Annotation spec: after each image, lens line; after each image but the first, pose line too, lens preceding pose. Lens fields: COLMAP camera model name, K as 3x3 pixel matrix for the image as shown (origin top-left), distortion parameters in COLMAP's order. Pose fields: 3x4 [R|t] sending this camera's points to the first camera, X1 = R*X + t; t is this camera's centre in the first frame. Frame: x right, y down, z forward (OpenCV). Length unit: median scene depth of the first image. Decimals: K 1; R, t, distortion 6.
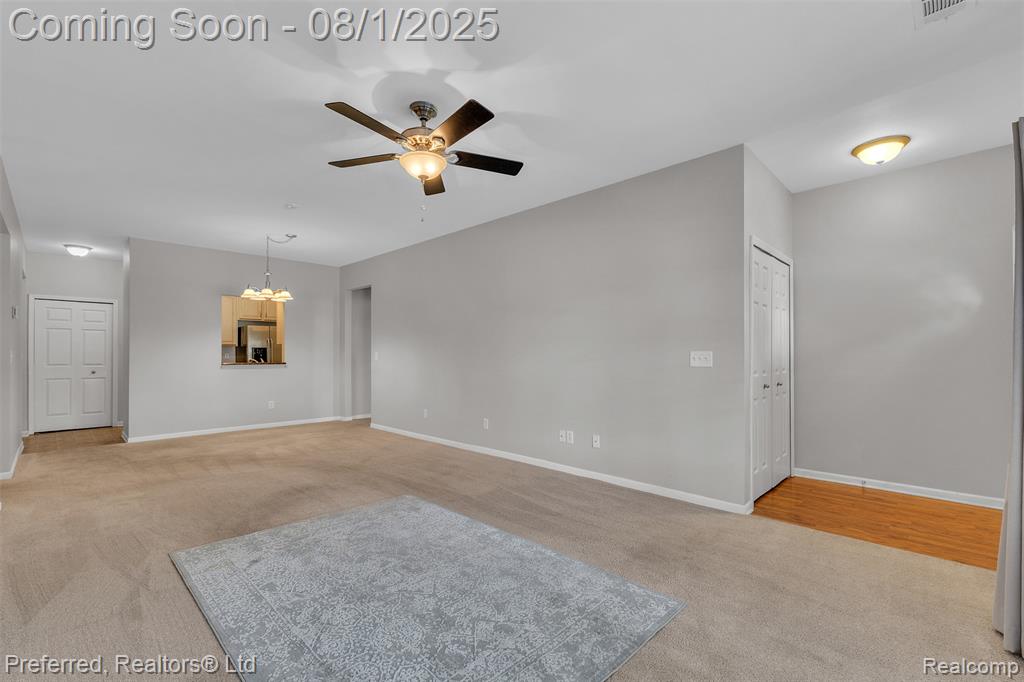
lens RADIAL K [[440.6, 0, 508.6], [0, 440.6, 354.2], [0, 0, 1]] dist [-0.001131, -0.000225]
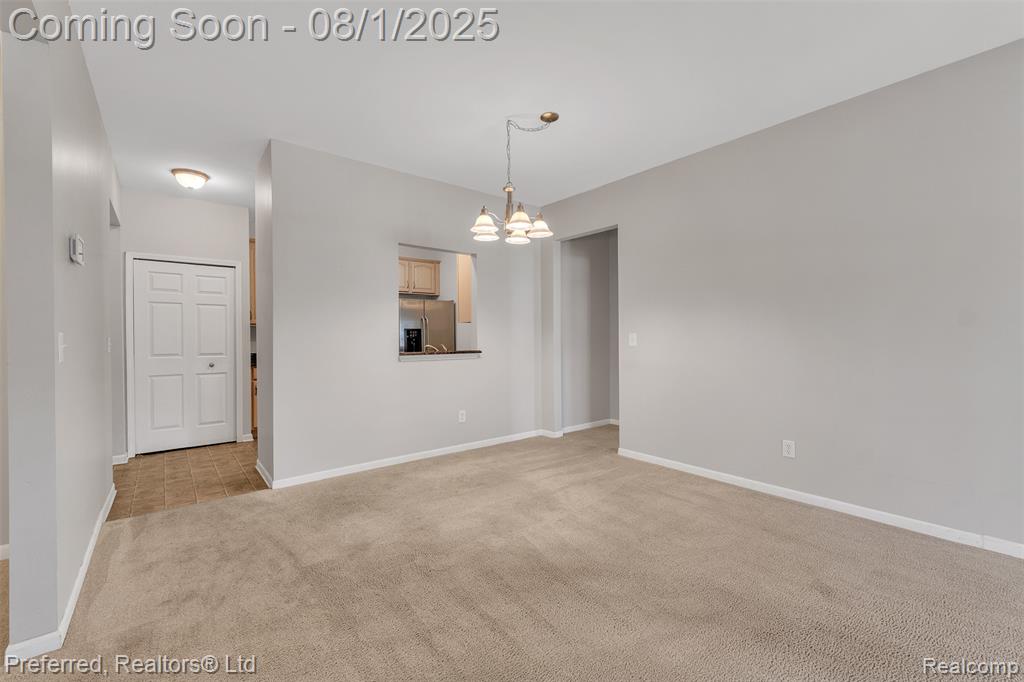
lens RADIAL K [[428.9, 0, 509.0], [0, 428.9, 340.2], [0, 0, 1]] dist [0.002537, 0.000085]
pose [[0.991986, -0.005436, -0.126229, -0.403476], [0.006418, 0.999952, 0.007369, -0.000651], [0.126182, -0.008120, 0.991974, 0.398514]]
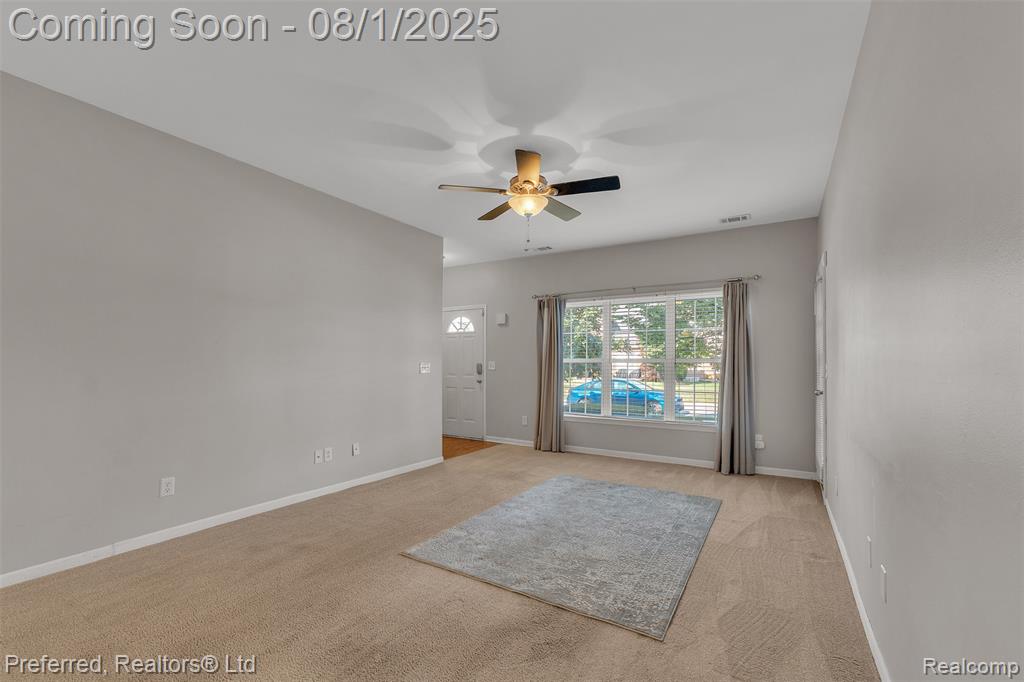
lens RADIAL K [[436.9, 0, 514.7], [0, 436.9, 359.4], [0, 0, 1]] dist [0.000806, 0.000027]
pose [[-0.223104, 0.011104, 0.974731, -0.534784], [-0.003102, 0.999922, -0.012101, -0.000929], [-0.974790, -0.005723, -0.223052, 0.525311]]
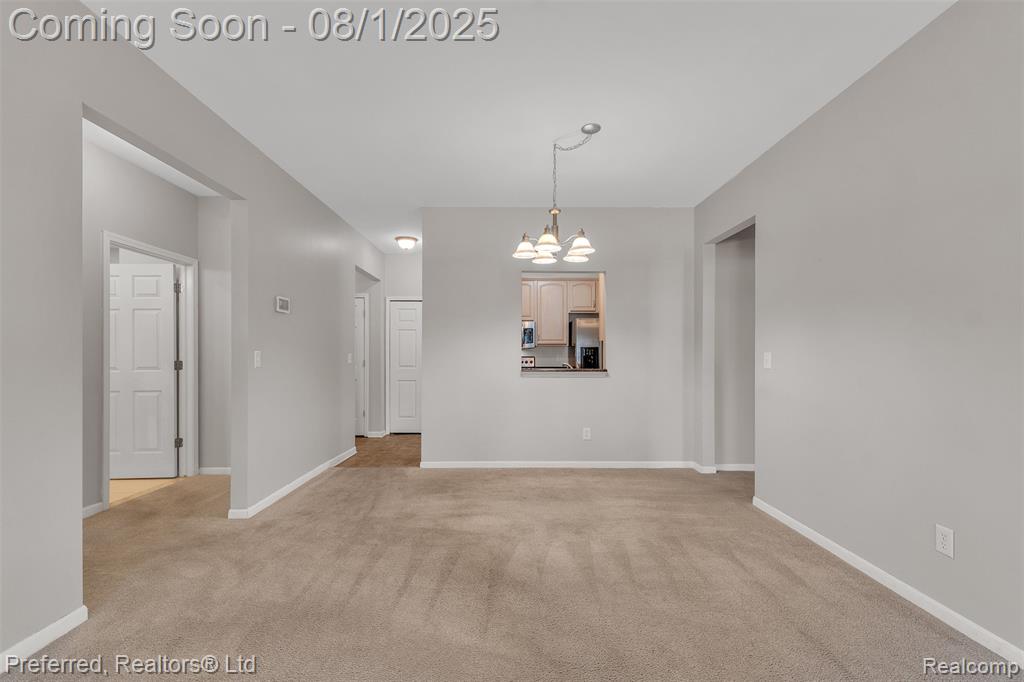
lens RADIAL K [[433.9, 0, 508.5], [0, 433.9, 357.7], [0, 0, 1]] dist [0.003243, 0.000118]
pose [[0.697482, 0.005610, -0.716580, -0.162831], [-0.001959, 0.999981, 0.005922, -0.001154], [0.716599, -0.002727, 0.697480, 0.483148]]
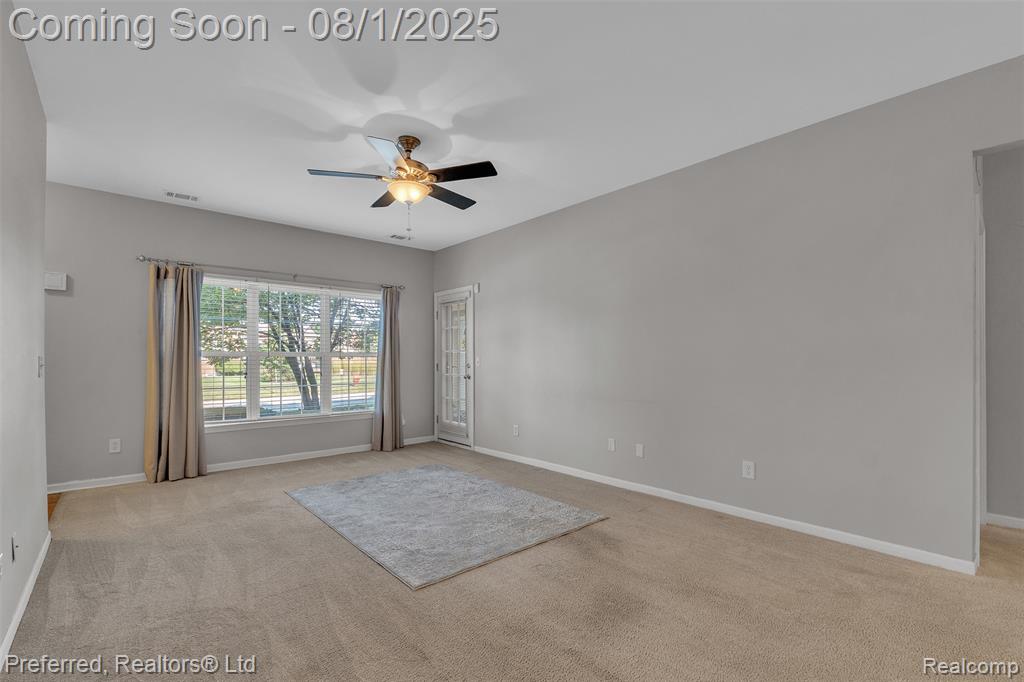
lens RADIAL K [[447.9, 0, 505.8], [0, 447.9, 359.3], [0, 0, 1]] dist [-0.013384, 0.000498]
pose [[-0.996701, 0.003194, 0.081092, -0.217091], [0.003354, 0.999993, 0.001830, -0.000632], [-0.081086, 0.002096, -0.996705, 0.861789]]
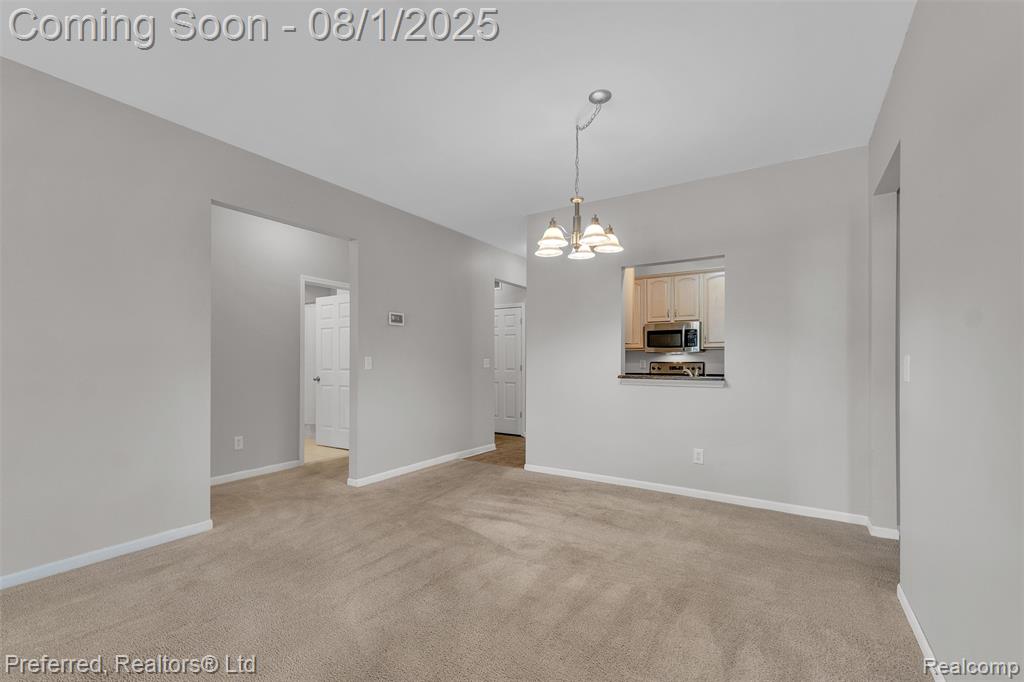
lens RADIAL K [[433.9, 0, 508.5], [0, 433.9, 357.7], [0, 0, 1]] dist [0.003243, 0.000118]
pose [[0.190414, -0.005578, -0.981688, -0.065230], [-0.002730, 0.999977, -0.006211, -0.000051], [0.981700, 0.003863, 0.190394, 0.696047]]
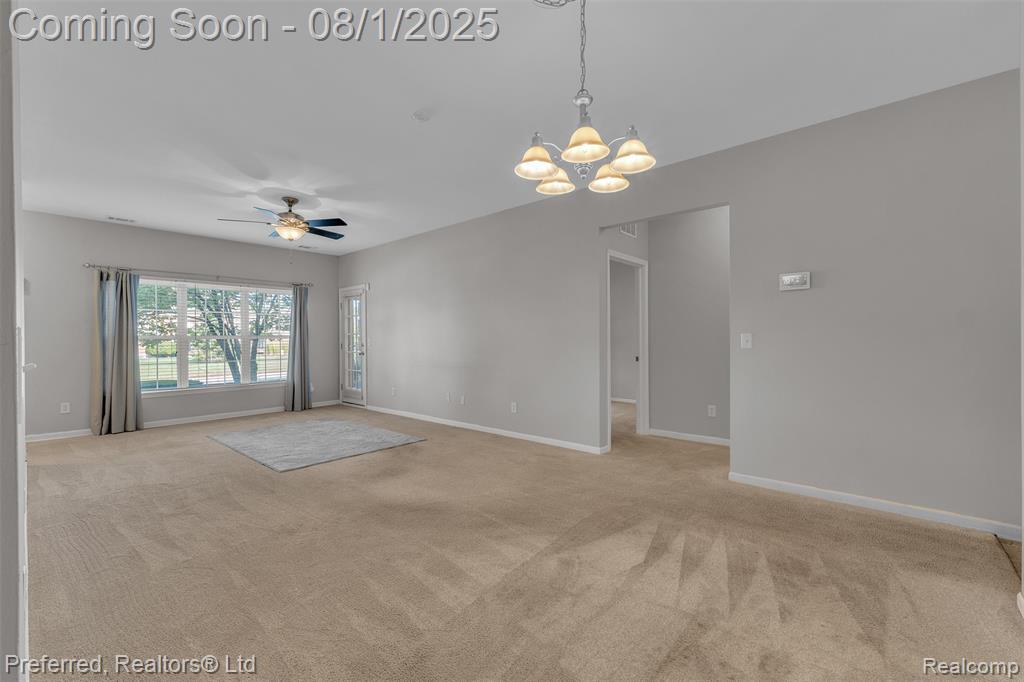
lens RADIAL K [[426.7, 0, 513.8], [0, 426.7, 338.8], [0, 0, 1]] dist [0.001217, -0.000319]
pose [[-0.998473, 0.008967, -0.054518, -0.398241], [0.008828, 0.999957, 0.002778, -0.002487], [0.054541, 0.002293, -0.998509, 1.110663]]
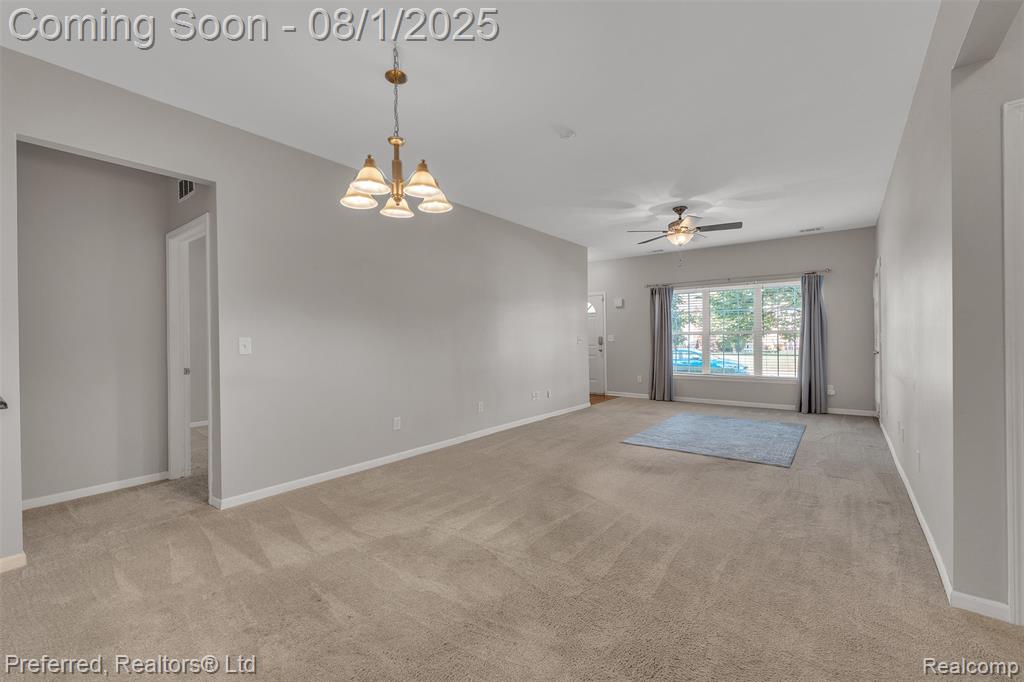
lens RADIAL K [[426.7, 0, 513.8], [0, 426.7, 338.8], [0, 0, 1]] dist [0.001217, -0.000319]
pose [[-0.114253, 0.002710, 0.993448, -0.794630], [0.012462, 0.999922, -0.001295, 0.000920], [-0.993374, 0.012233, -0.114278, 0.787674]]
